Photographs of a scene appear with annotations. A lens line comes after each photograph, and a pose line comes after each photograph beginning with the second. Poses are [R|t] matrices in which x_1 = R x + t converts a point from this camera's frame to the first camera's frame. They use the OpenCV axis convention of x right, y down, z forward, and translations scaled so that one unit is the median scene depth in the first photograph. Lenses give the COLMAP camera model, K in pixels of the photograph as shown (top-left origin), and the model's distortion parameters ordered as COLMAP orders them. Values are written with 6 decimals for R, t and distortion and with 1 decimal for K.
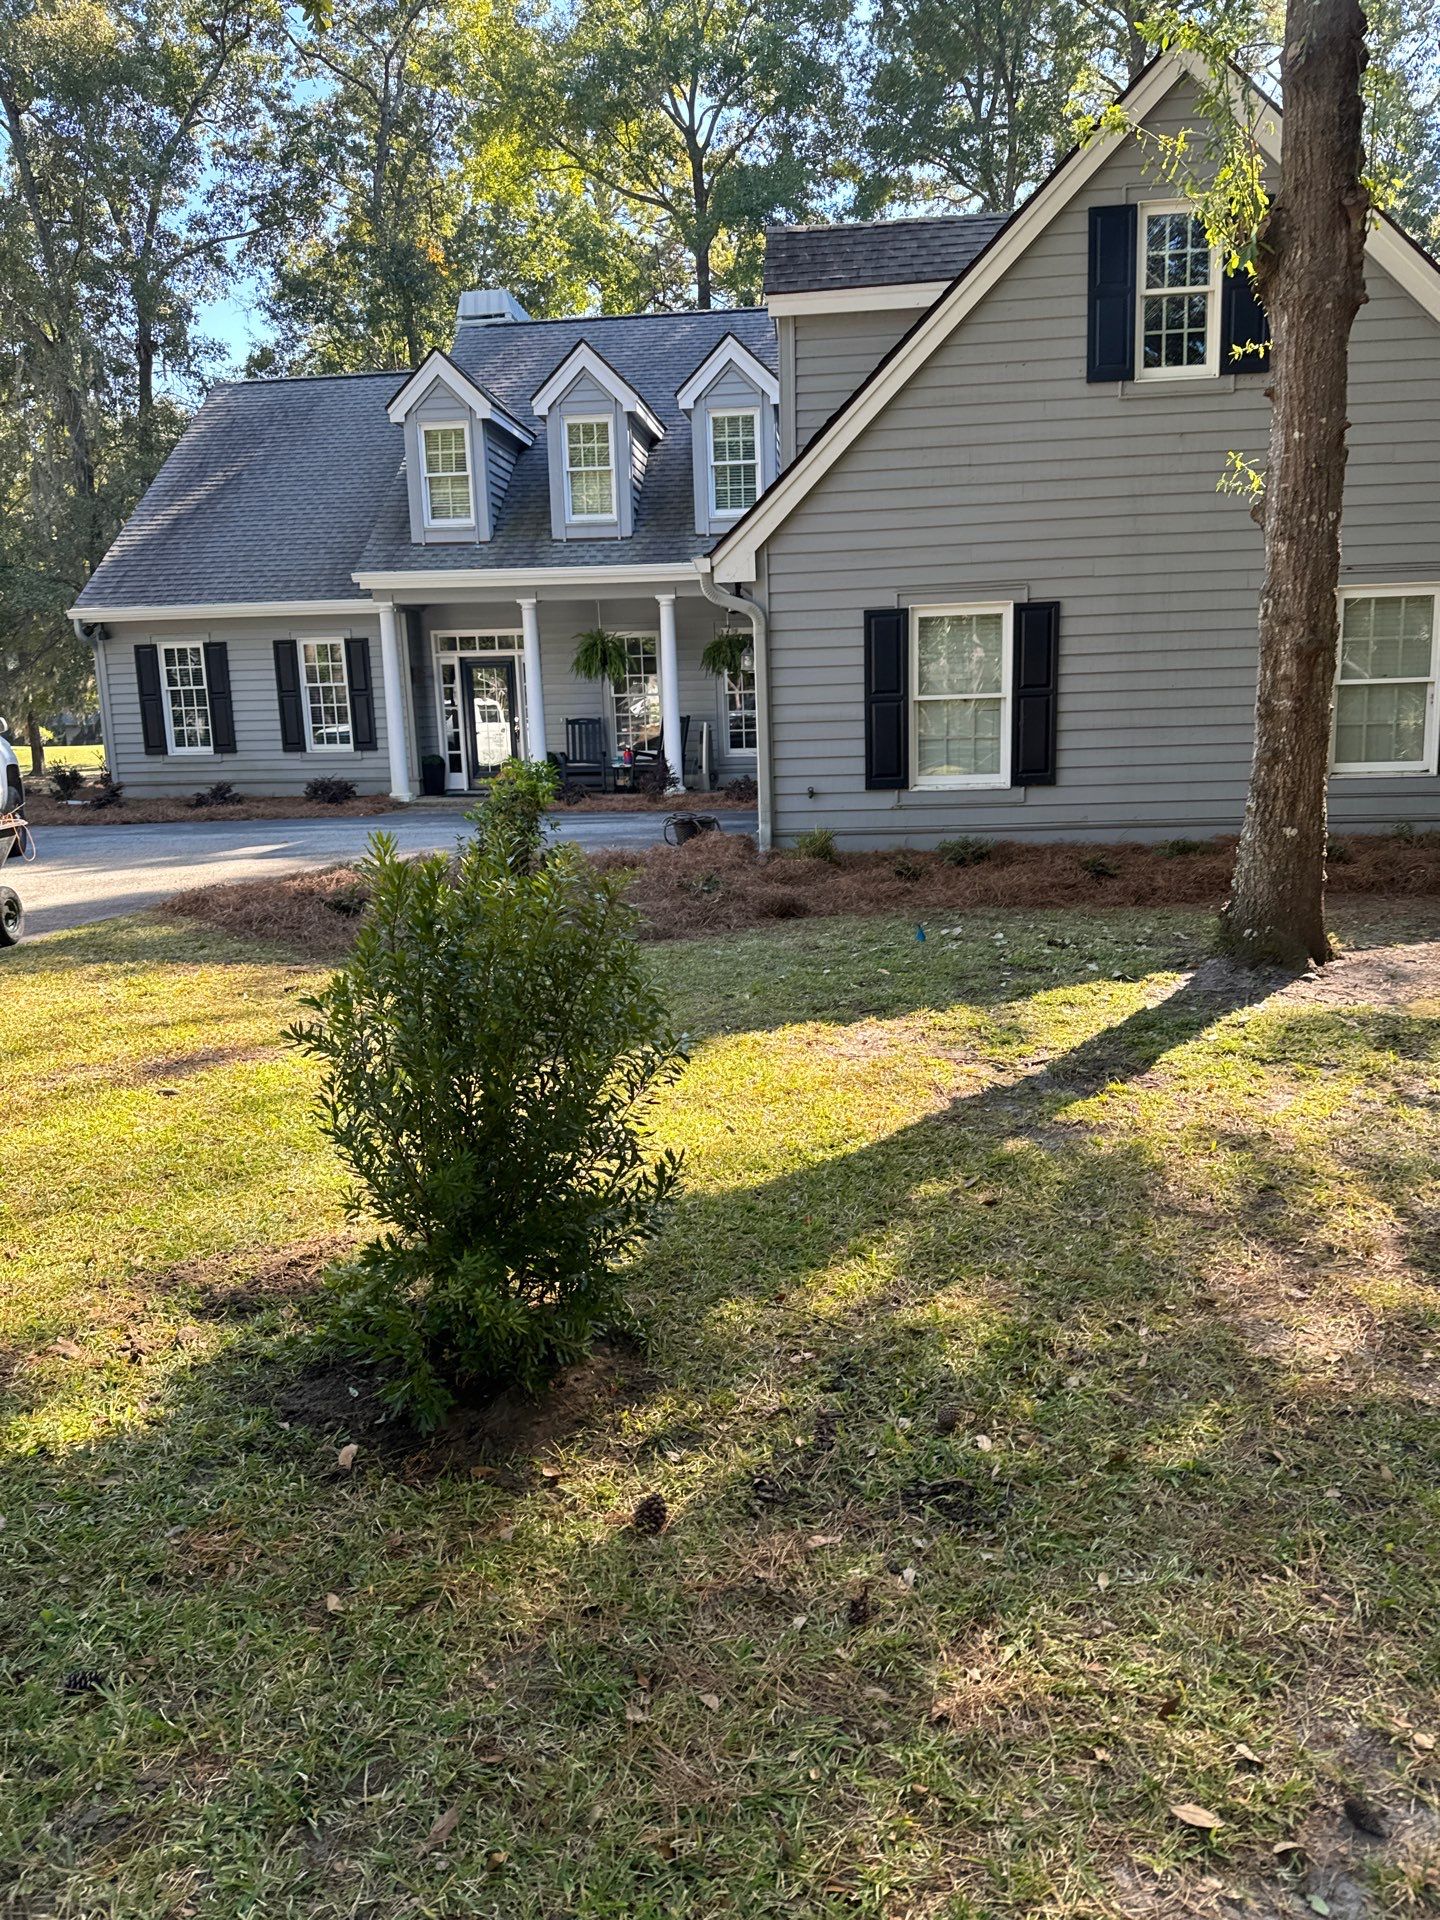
lens RADIAL K [[1365.8, 0, 720.0], [0, 1365.8, 960.0], [0, 0, 1]] dist [0.234516, -0.458219]
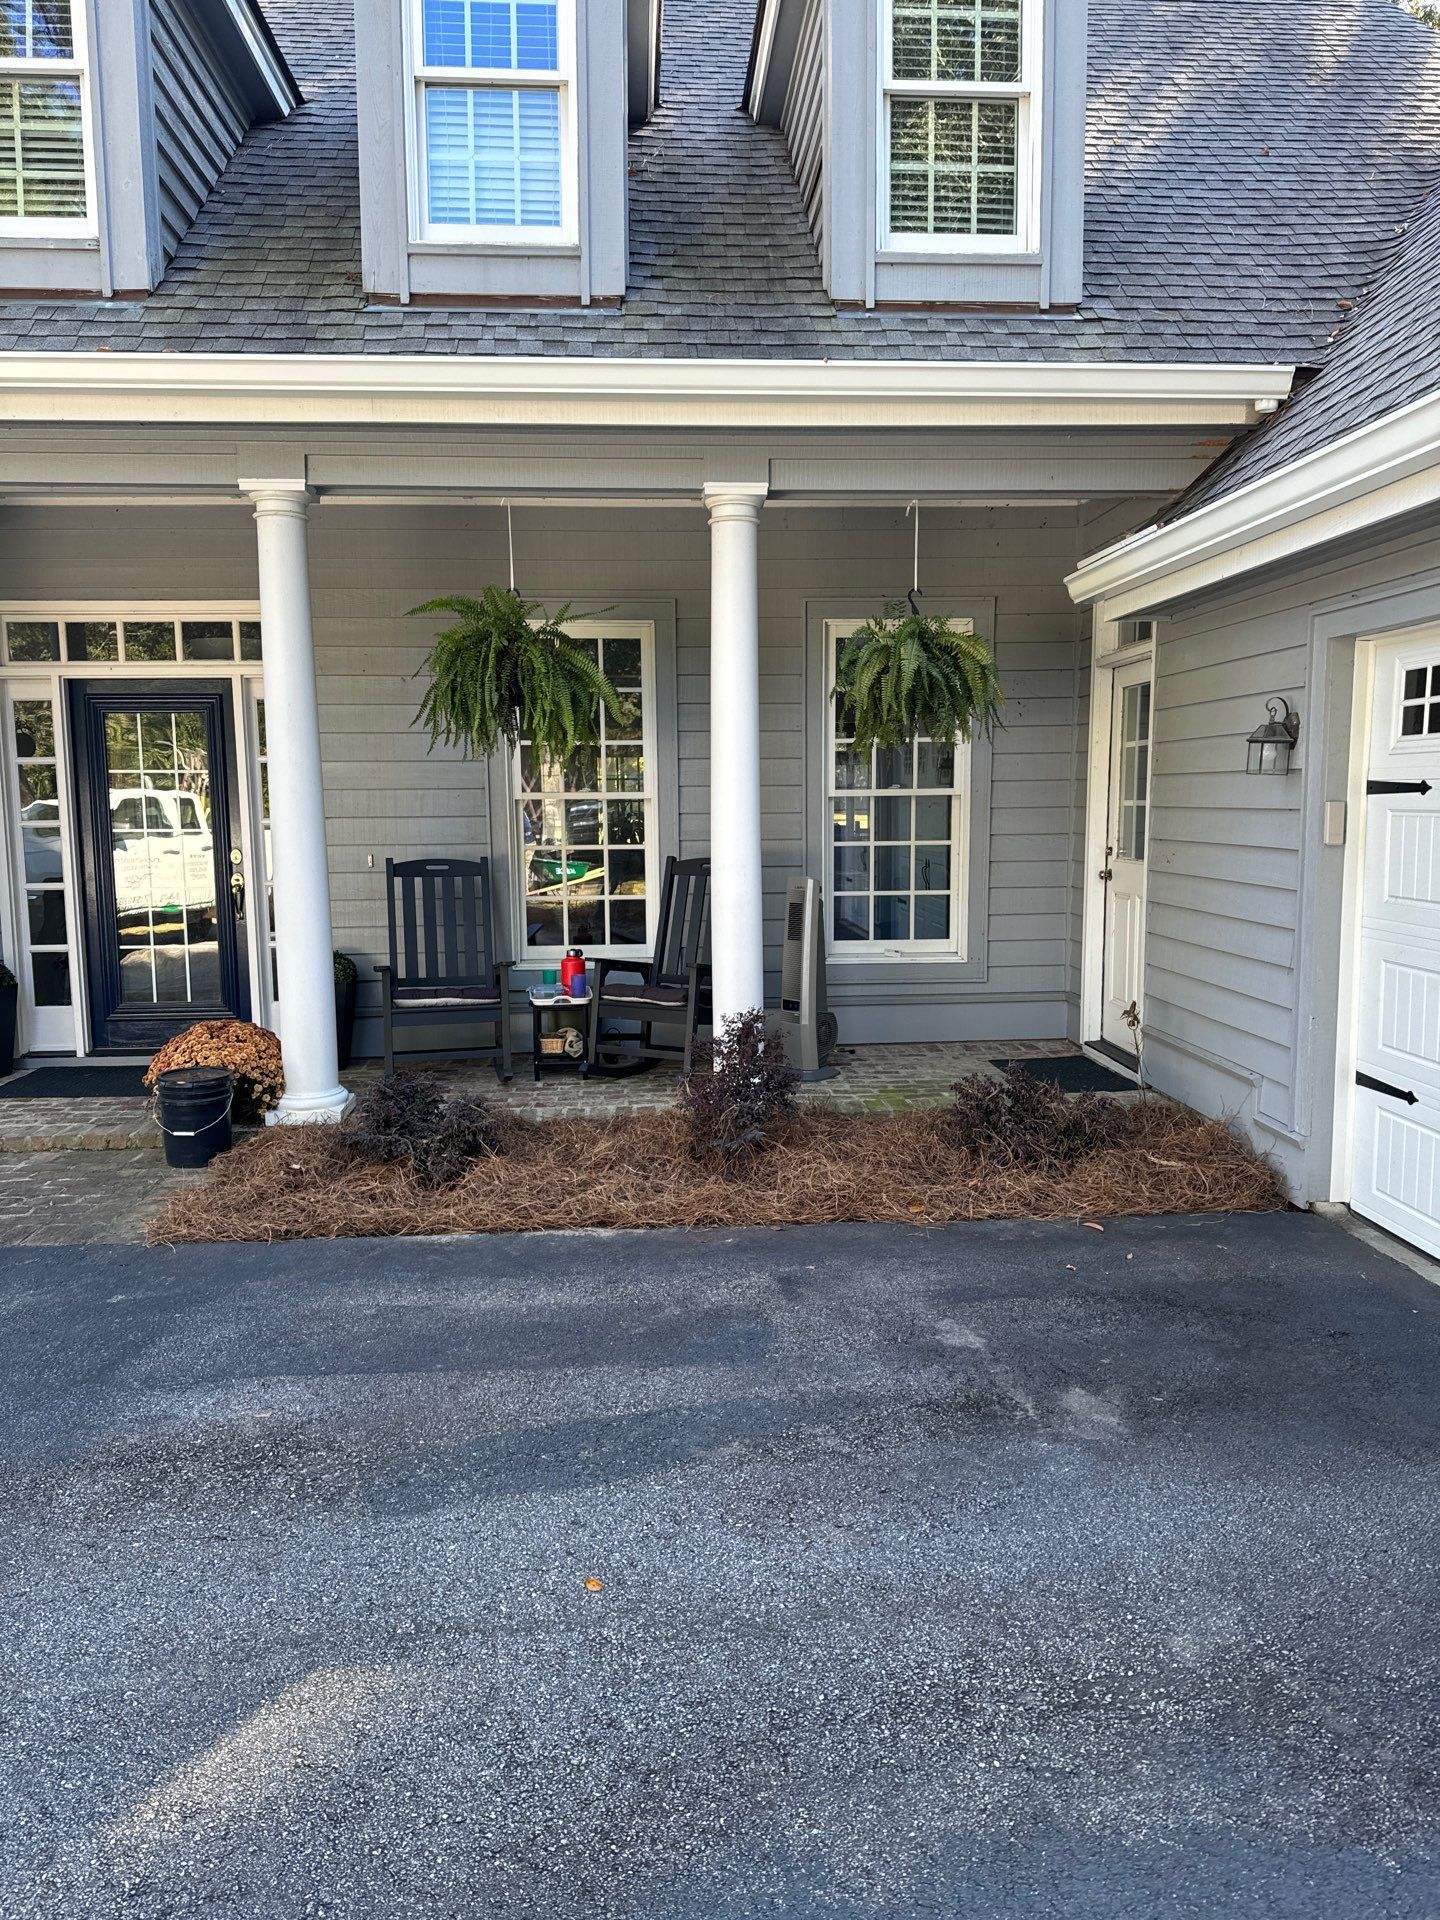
lens RADIAL K [[1359.4, 0, 720.0], [0, 1359.4, 960.0], [0, 0, 1]] dist [0.006957, -0.007041]
pose [[0.983092, -0.003809, 0.183074, -0.091170], [0.018497, 0.996736, -0.078588, -0.120616], [-0.182177, 0.080645, 0.979953, 0.650812]]
